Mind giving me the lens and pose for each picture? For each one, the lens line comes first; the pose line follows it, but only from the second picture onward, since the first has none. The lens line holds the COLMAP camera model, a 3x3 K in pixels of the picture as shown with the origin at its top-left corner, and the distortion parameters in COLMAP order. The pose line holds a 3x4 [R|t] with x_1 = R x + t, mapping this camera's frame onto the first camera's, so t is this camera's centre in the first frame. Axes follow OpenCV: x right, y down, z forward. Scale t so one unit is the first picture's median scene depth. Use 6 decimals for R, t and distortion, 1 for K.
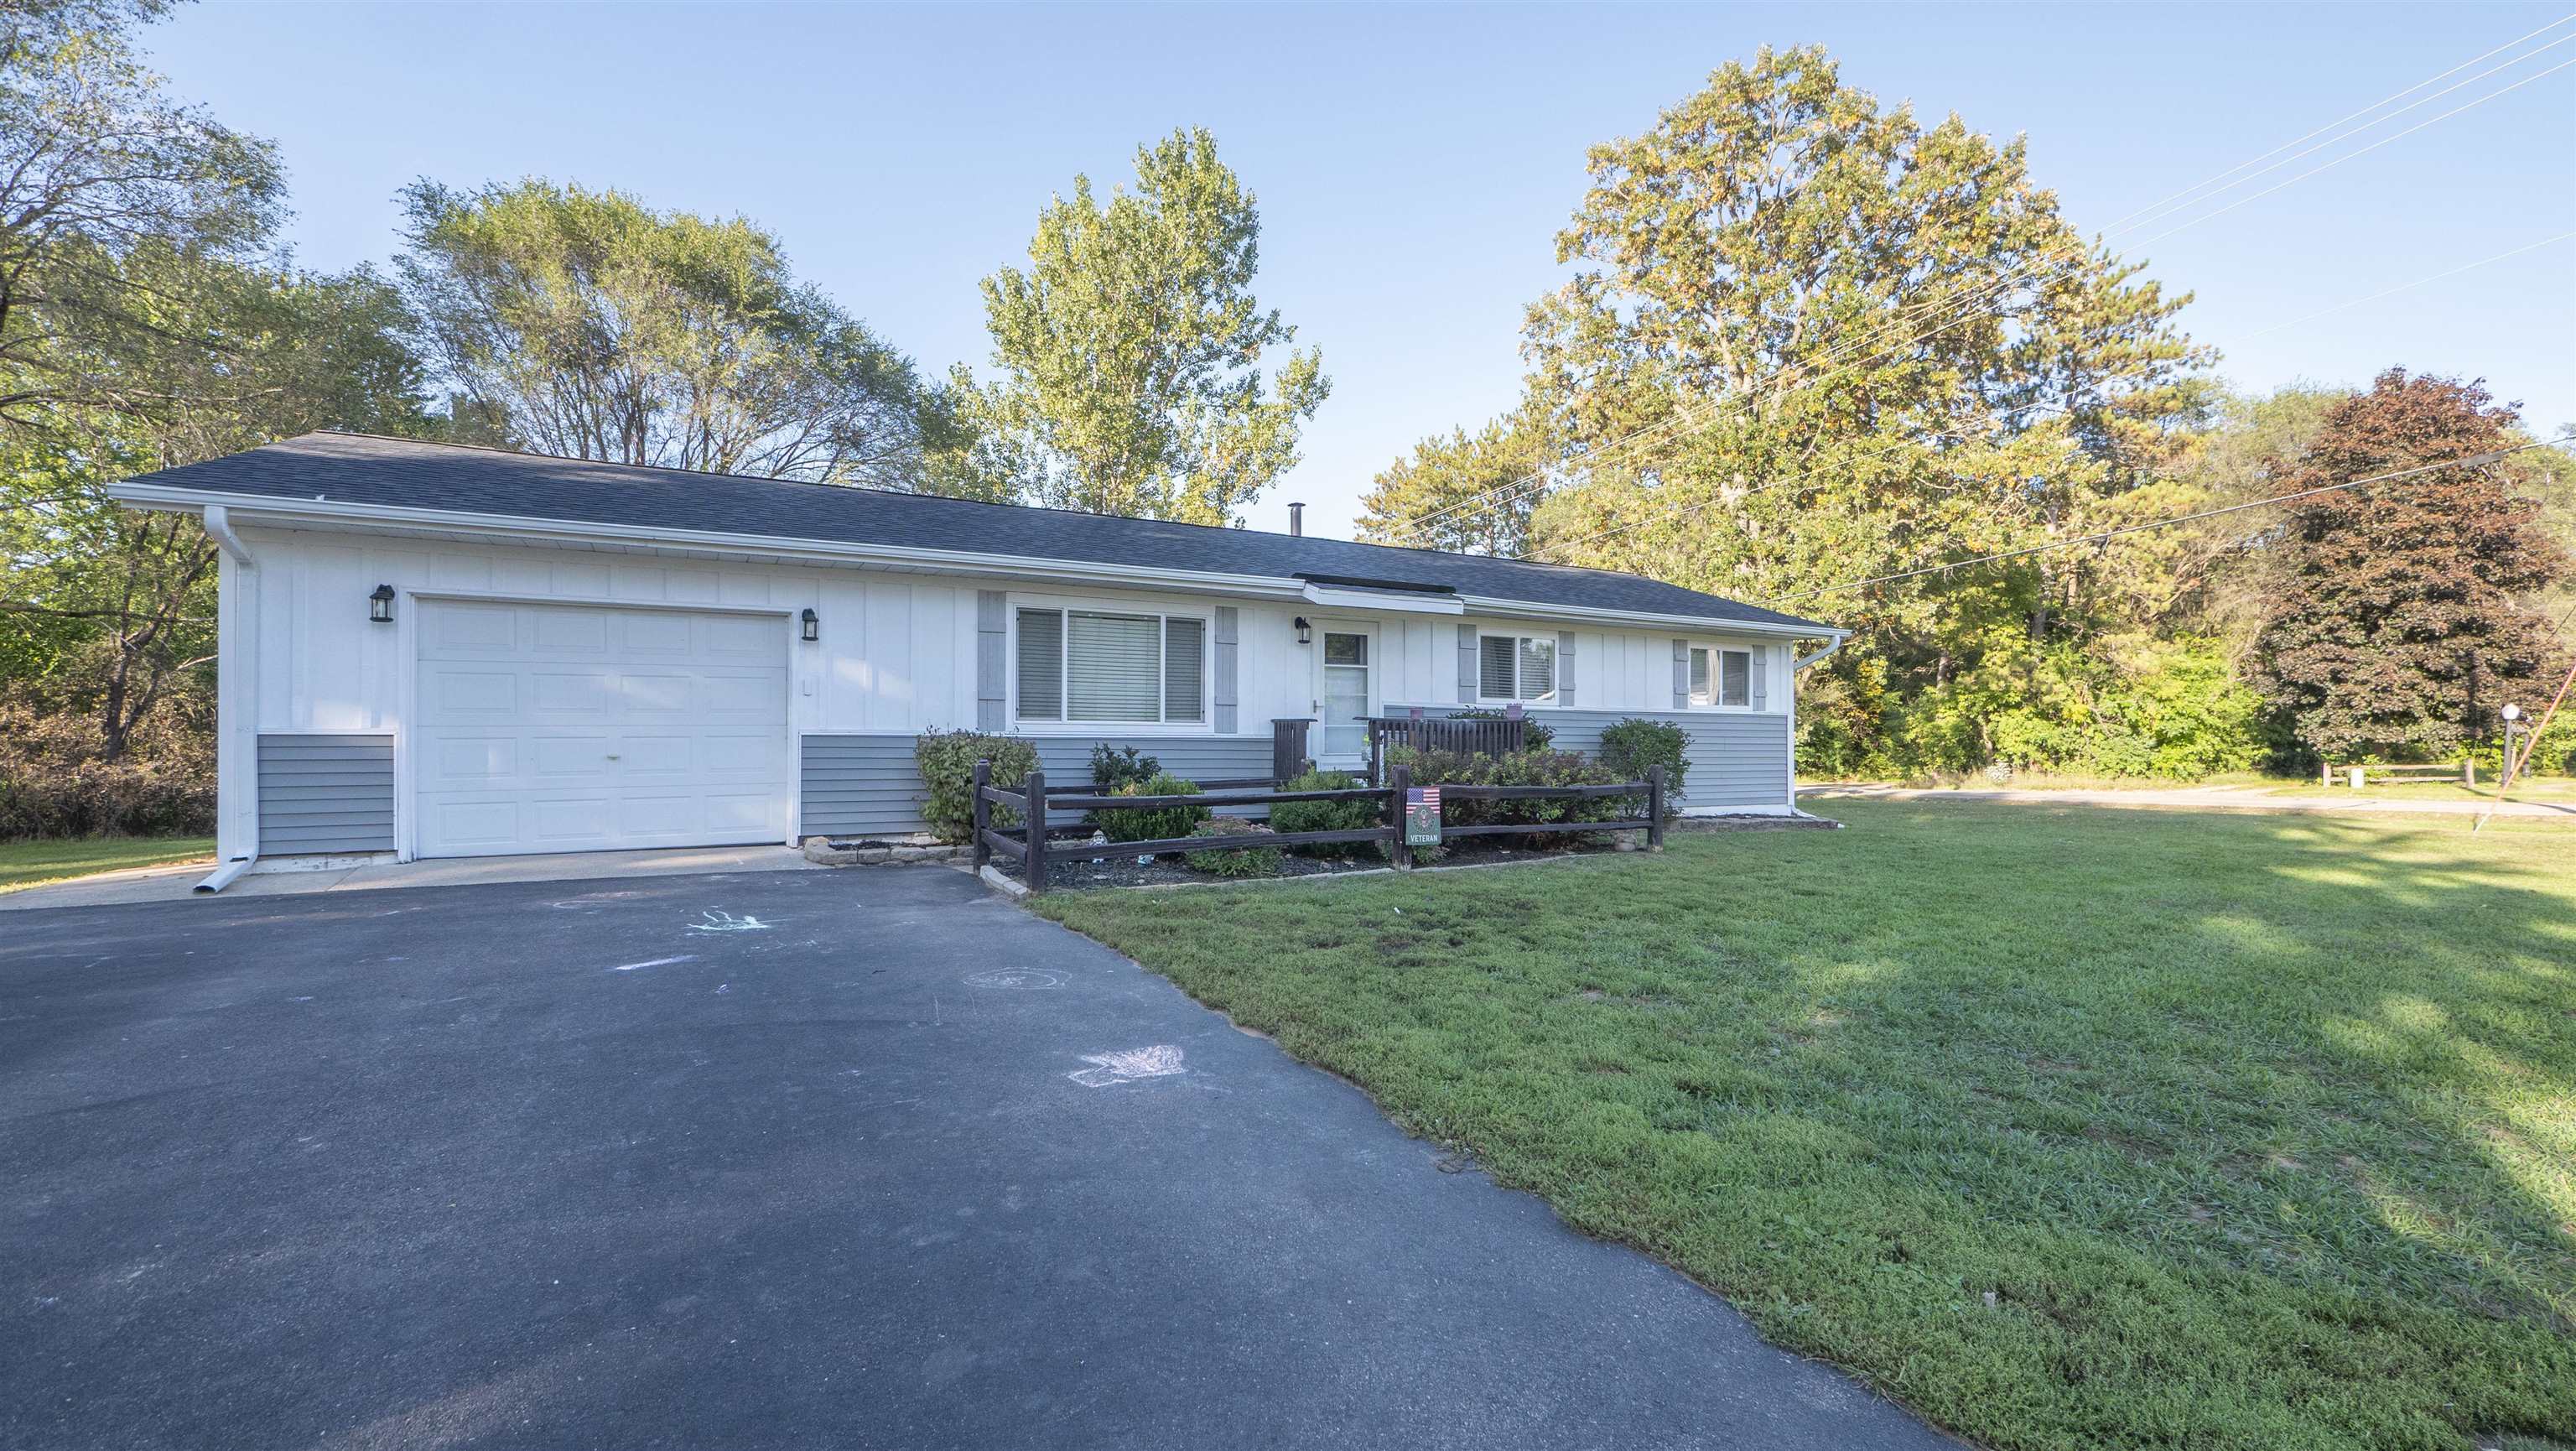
lens RADIAL K [[1083.9, 0, 1288.0], [0, 1083.9, 725.5], [0, 0, 1]] dist [-0.000547, 0.000044]
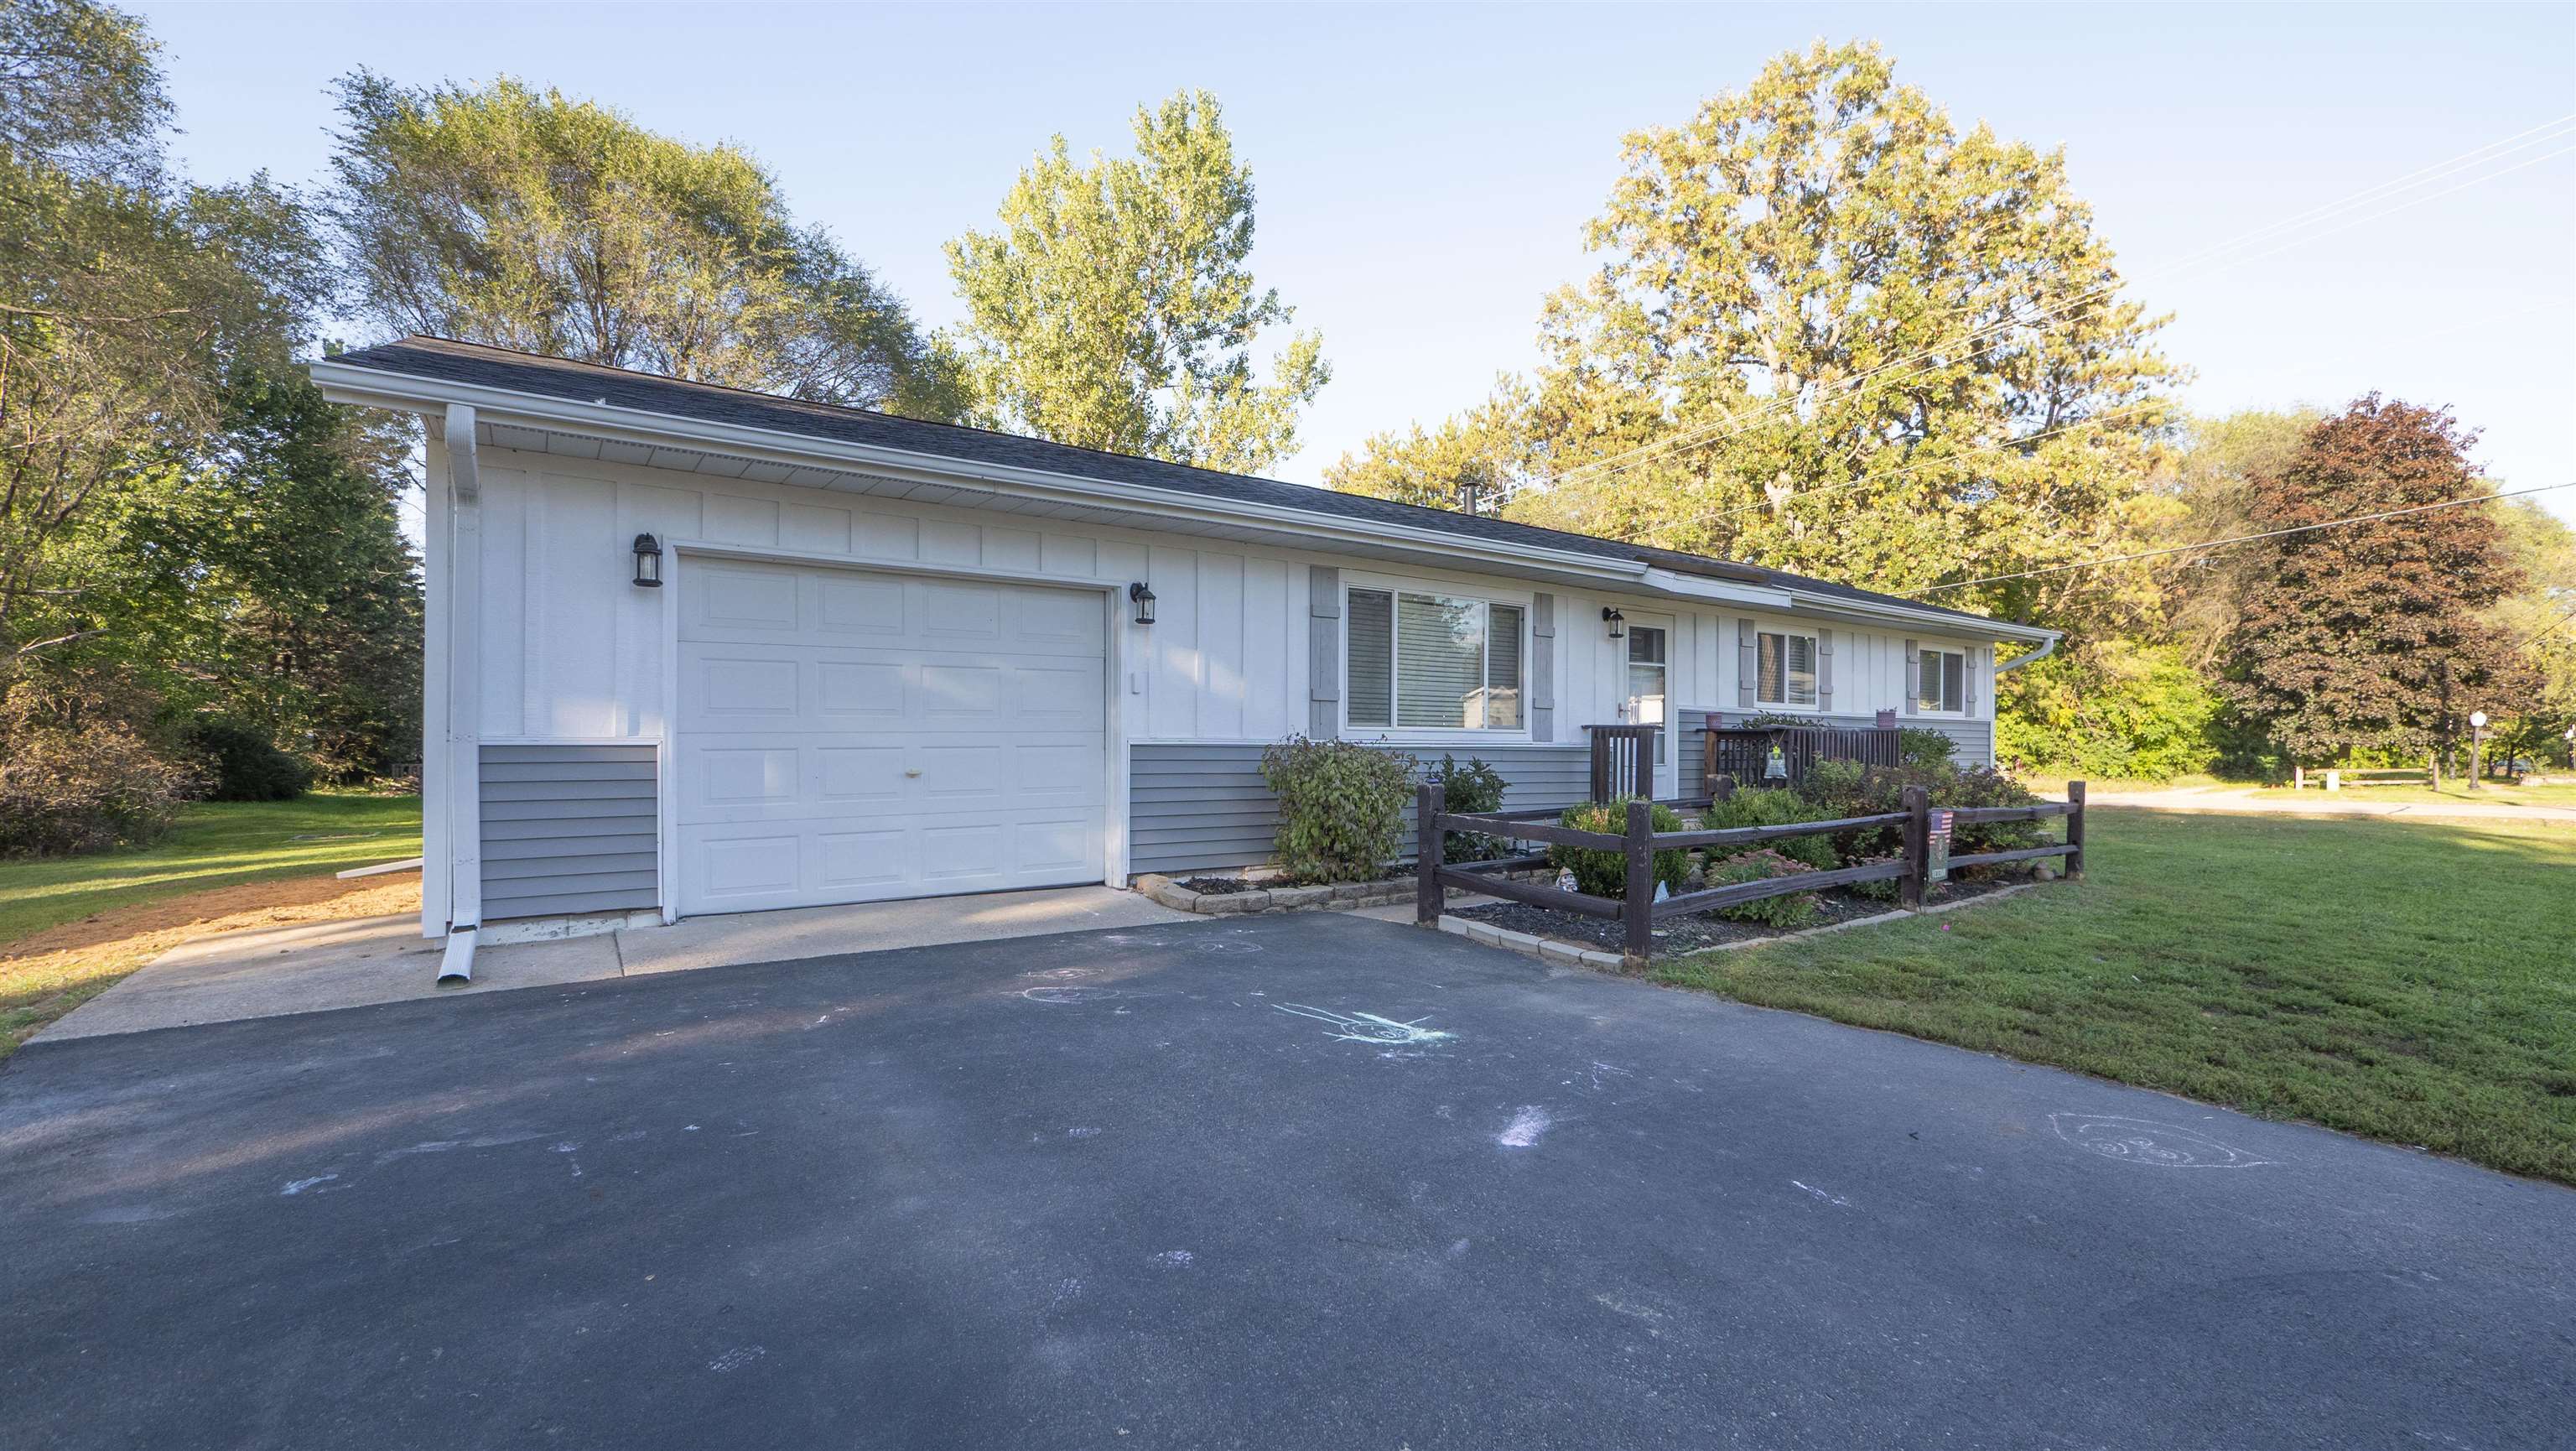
lens RADIAL K [[1083.9, 0, 1288.0], [0, 1083.9, 725.5], [0, 0, 1]] dist [-0.000547, 0.000044]
pose [[0.994156, 0.005045, 0.107831, -0.137348], [-0.005305, 0.999984, 0.002121, -0.002280], [-0.107818, -0.002681, 0.994167, 0.069245]]
